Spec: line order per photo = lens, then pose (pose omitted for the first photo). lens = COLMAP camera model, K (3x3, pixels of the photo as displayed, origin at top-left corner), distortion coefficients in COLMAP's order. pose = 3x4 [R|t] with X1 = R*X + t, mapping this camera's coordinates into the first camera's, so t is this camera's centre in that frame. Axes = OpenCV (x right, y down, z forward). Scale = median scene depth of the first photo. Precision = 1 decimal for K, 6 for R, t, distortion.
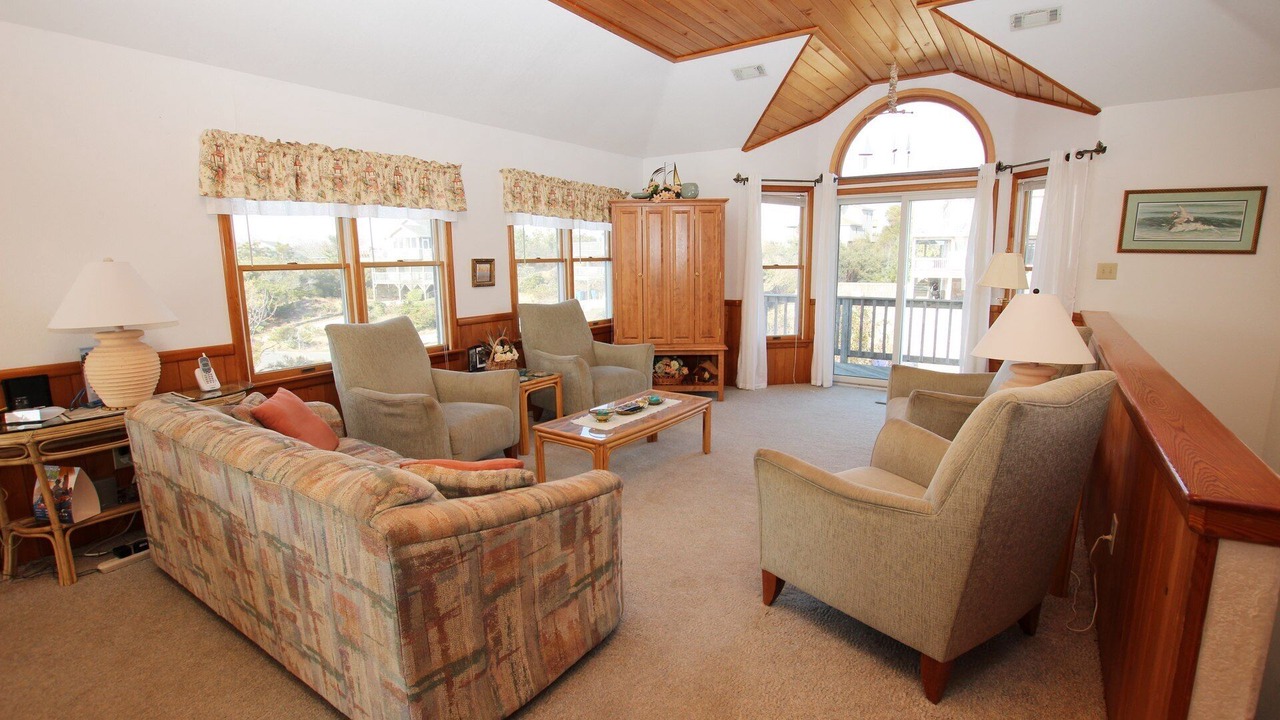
lens RADIAL K [[597.5, 0, 643.6], [0, 597.5, 362.6], [0, 0, 1]] dist [-0.036123, 0.006264]
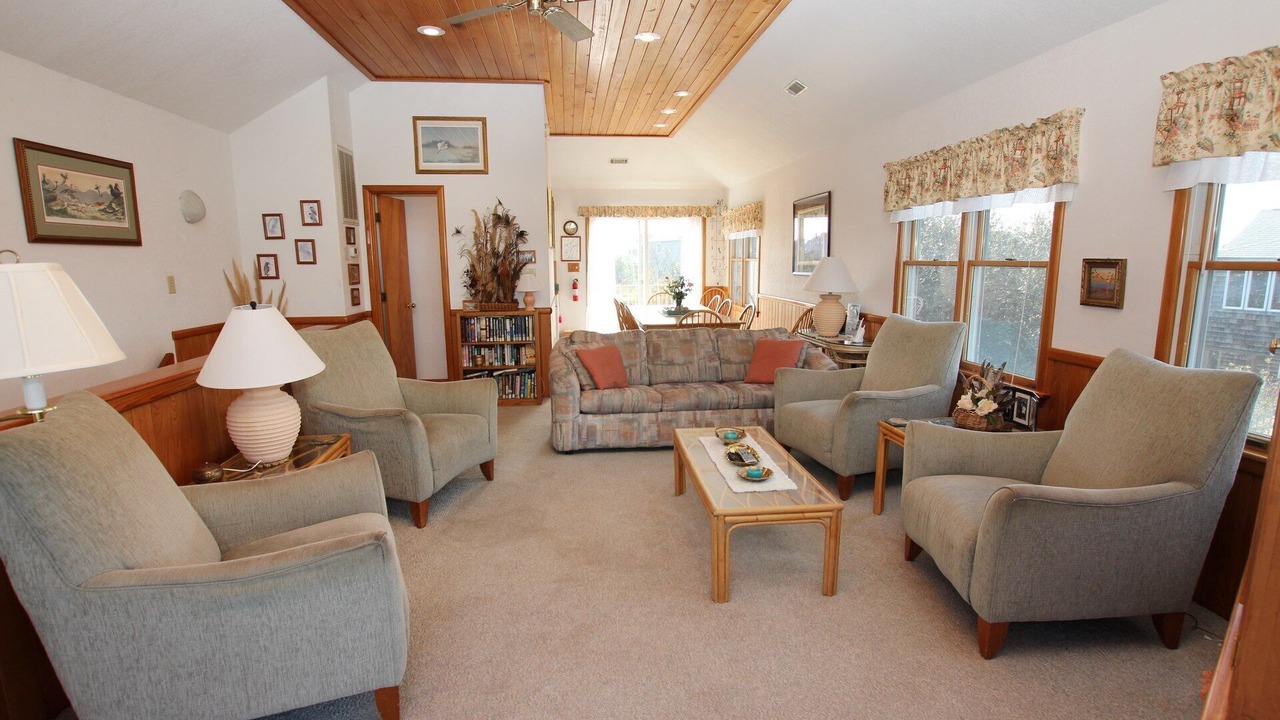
lens RADIAL K [[597.5, 0, 643.6], [0, 597.5, 362.6], [0, 0, 1]] dist [-0.036123, 0.006264]
pose [[-0.756431, 0.132419, -0.640529, 0.454659], [-0.098265, 0.945170, 0.311444, -0.220293], [0.646650, 0.298527, -0.701944, 1.185497]]
